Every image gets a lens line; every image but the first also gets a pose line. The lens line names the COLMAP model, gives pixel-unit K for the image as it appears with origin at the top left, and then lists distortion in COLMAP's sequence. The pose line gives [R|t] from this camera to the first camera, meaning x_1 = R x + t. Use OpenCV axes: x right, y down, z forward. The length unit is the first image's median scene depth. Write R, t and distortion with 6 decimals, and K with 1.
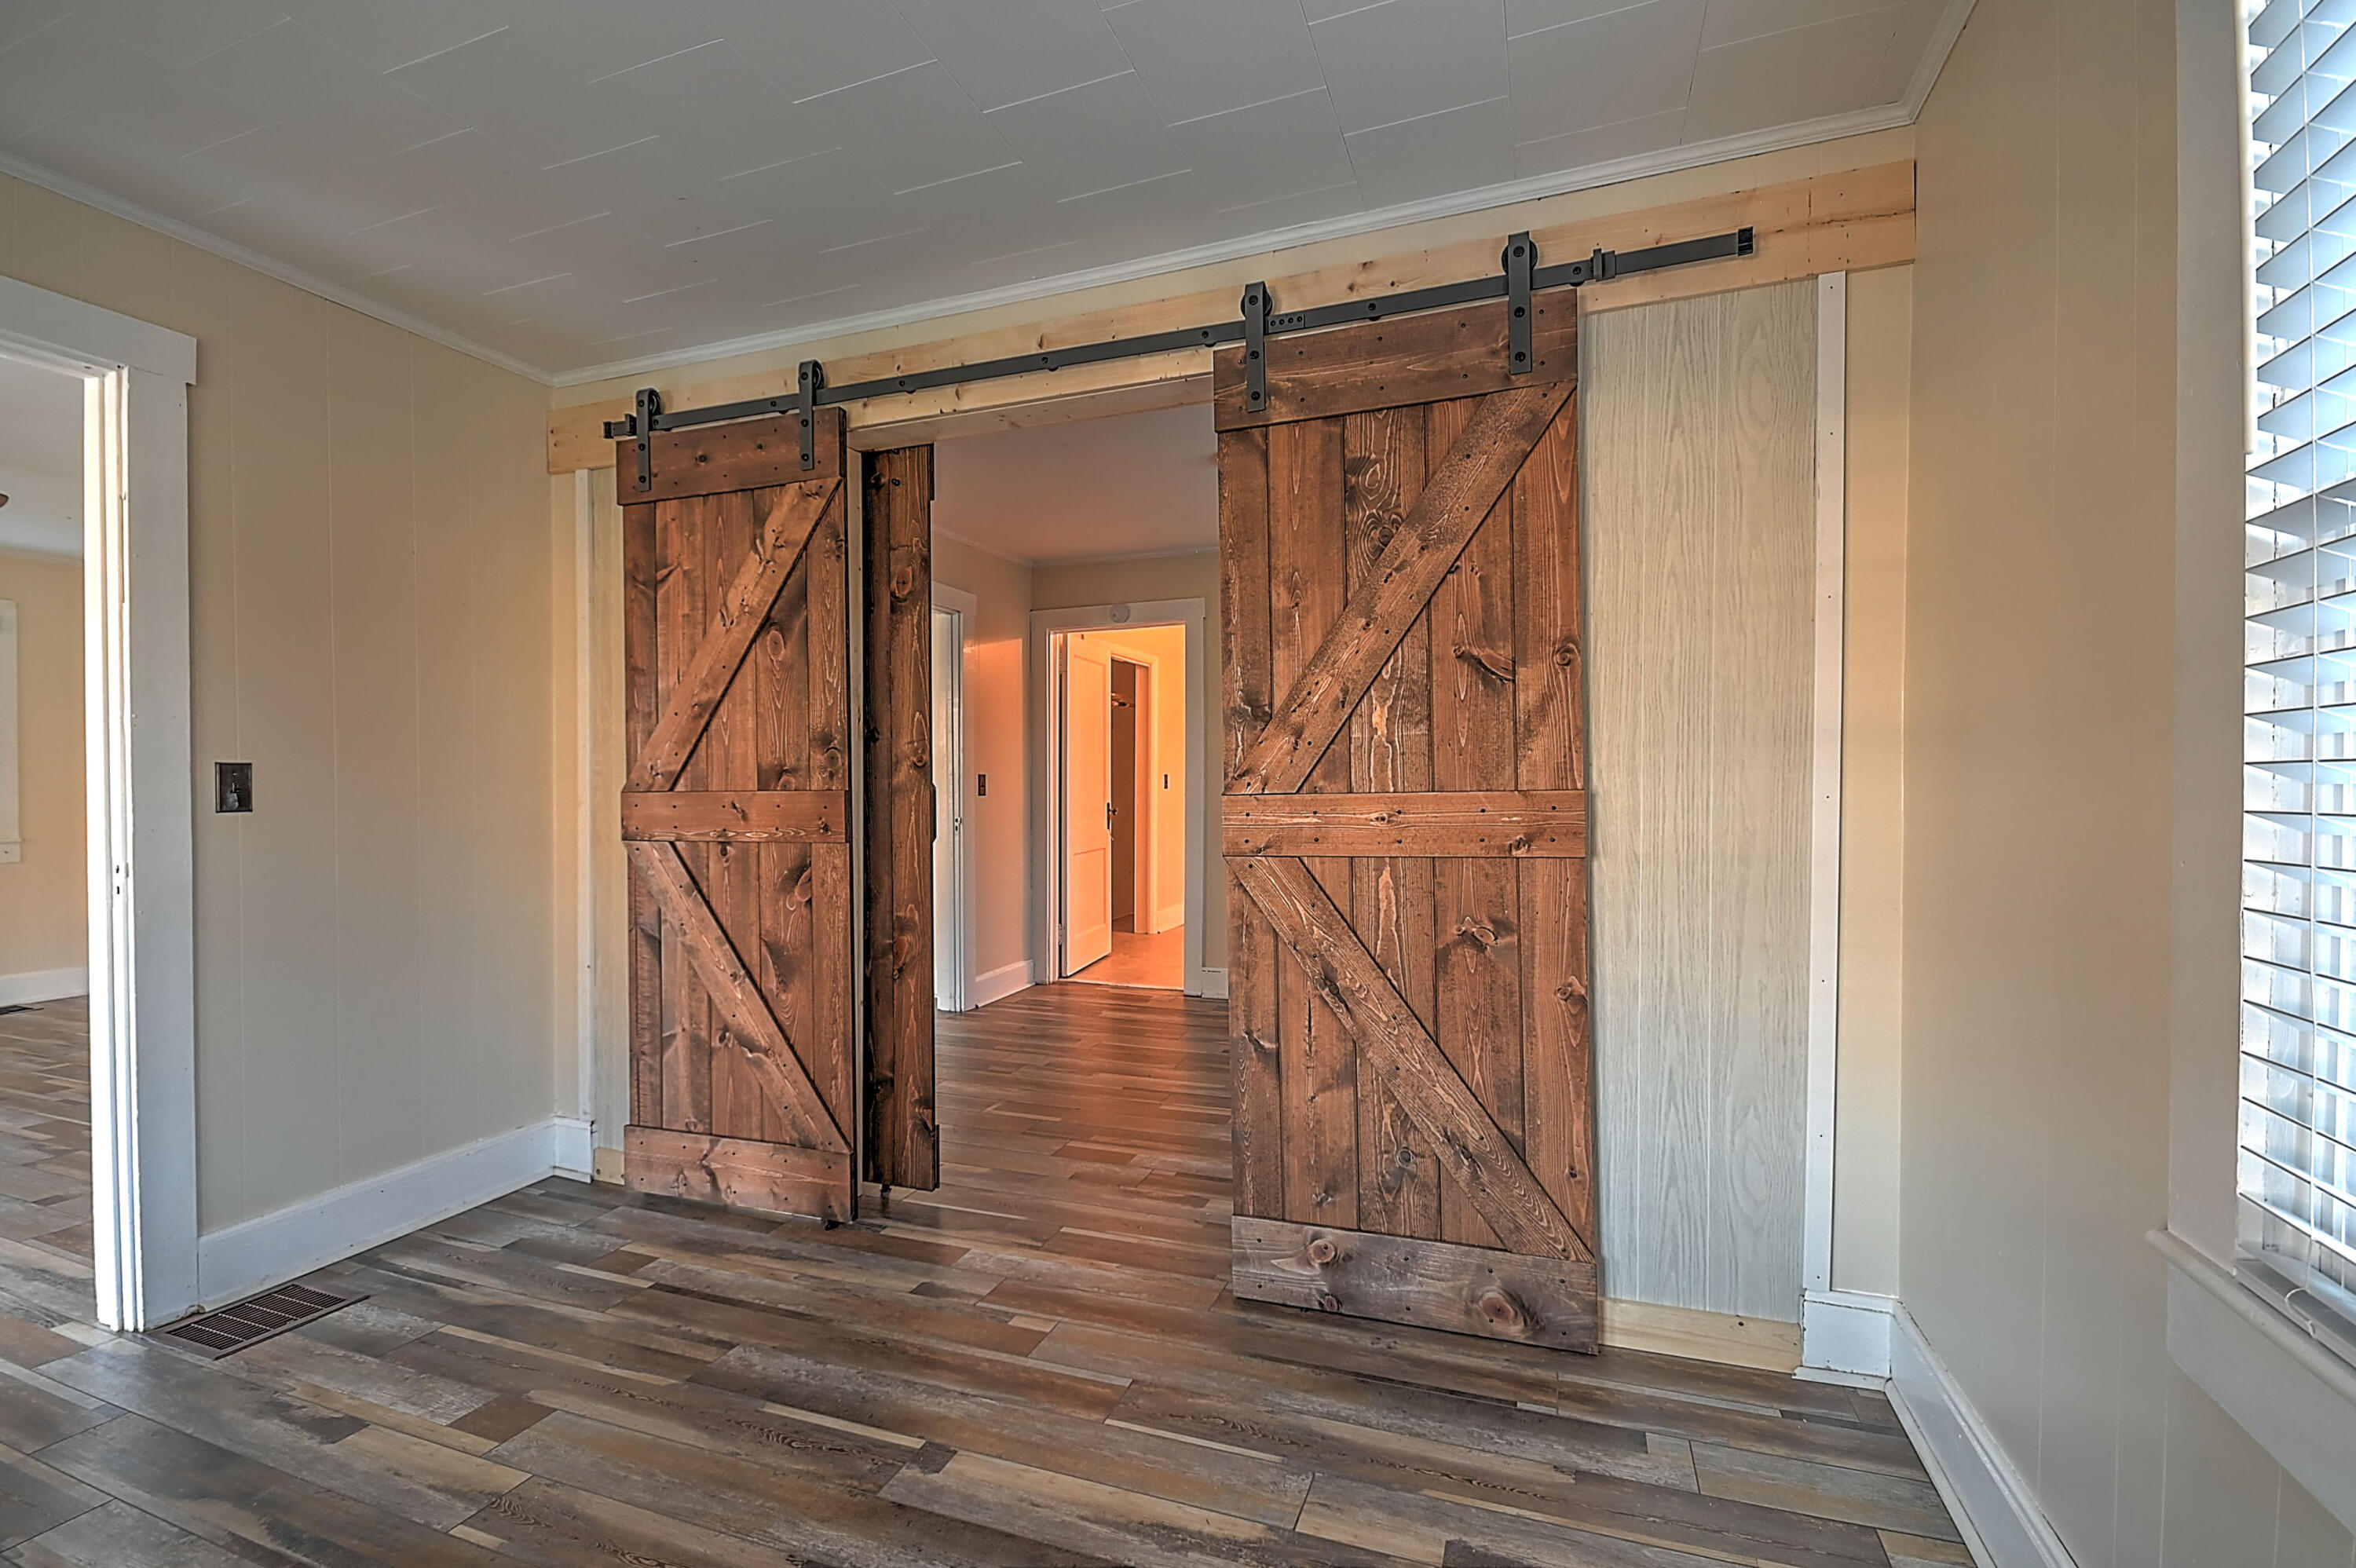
lens RADIAL K [[1047.6, 0, 1196.5], [0, 1047.6, 804.4], [0, 0, 1]] dist [0.004095, -0.002049]
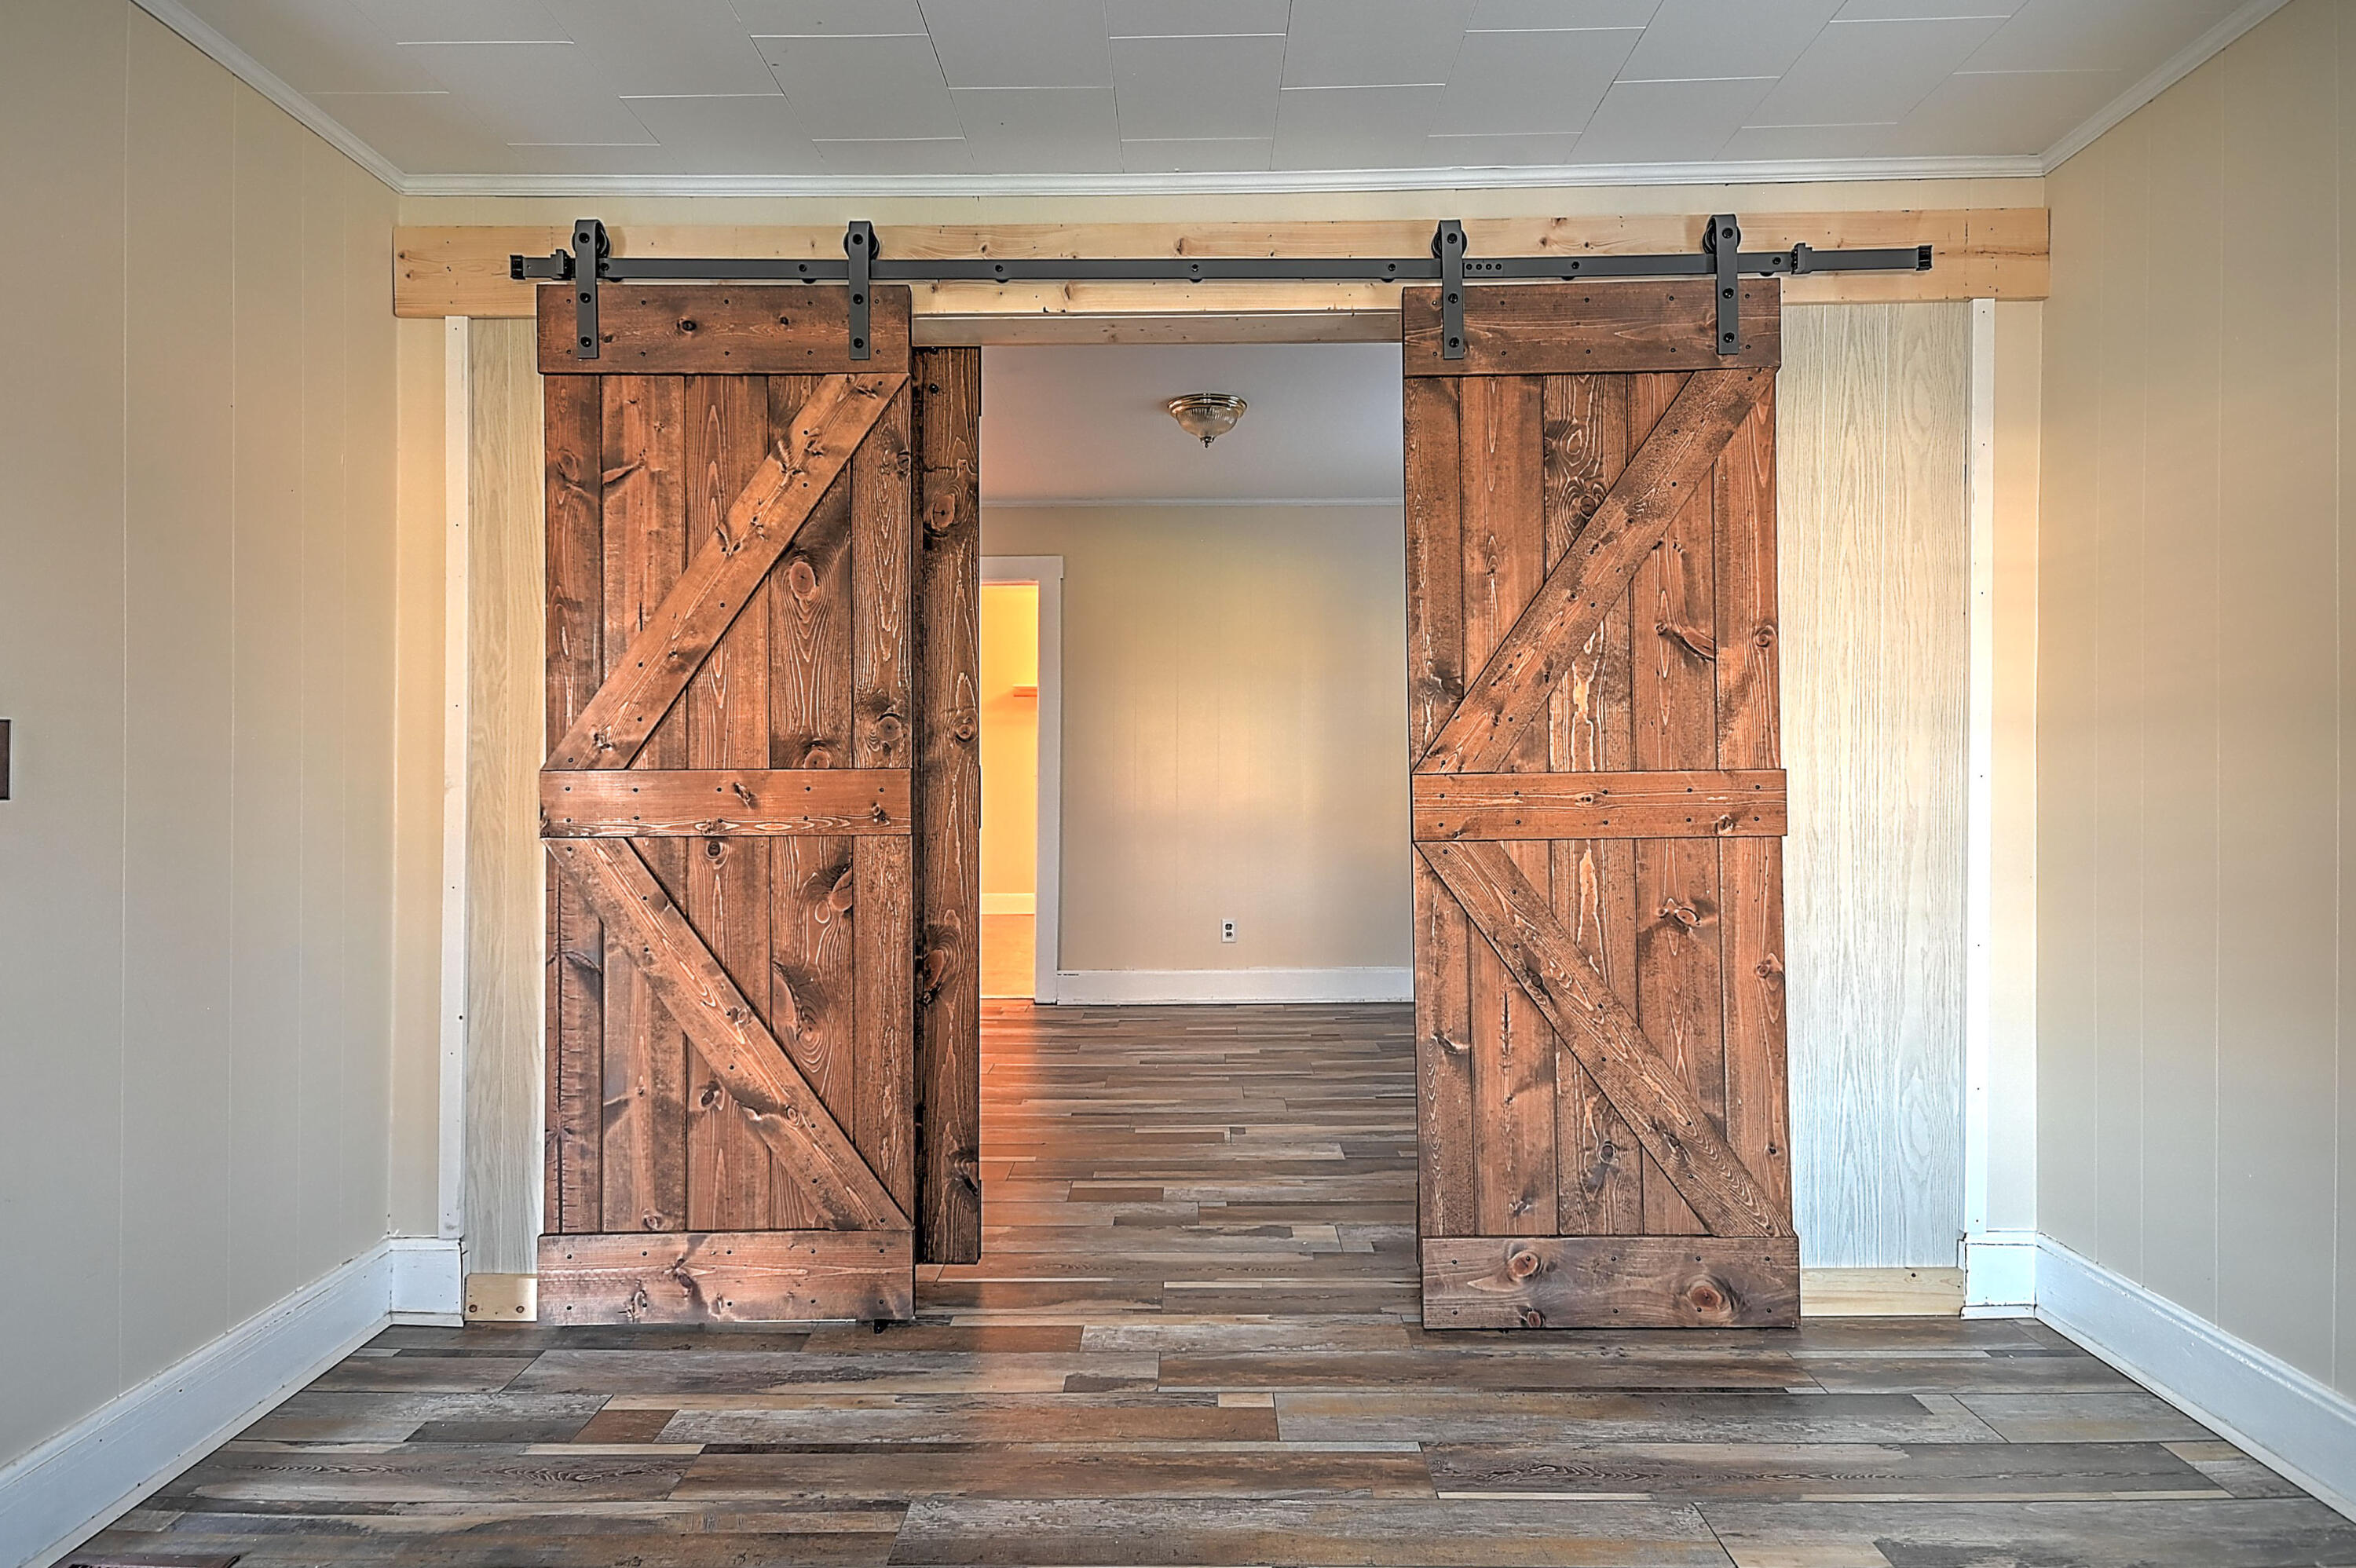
lens RADIAL K [[1118.5, 0, 1184.9], [0, 1118.5, 771.9], [0, 0, 1]] dist [0.014598, -0.002655]
pose [[0.940600, 0.001835, 0.339511, -0.499995], [0.003251, 0.999891, -0.014410, 0.002414], [-0.339500, 0.014658, 0.940492, 0.156004]]
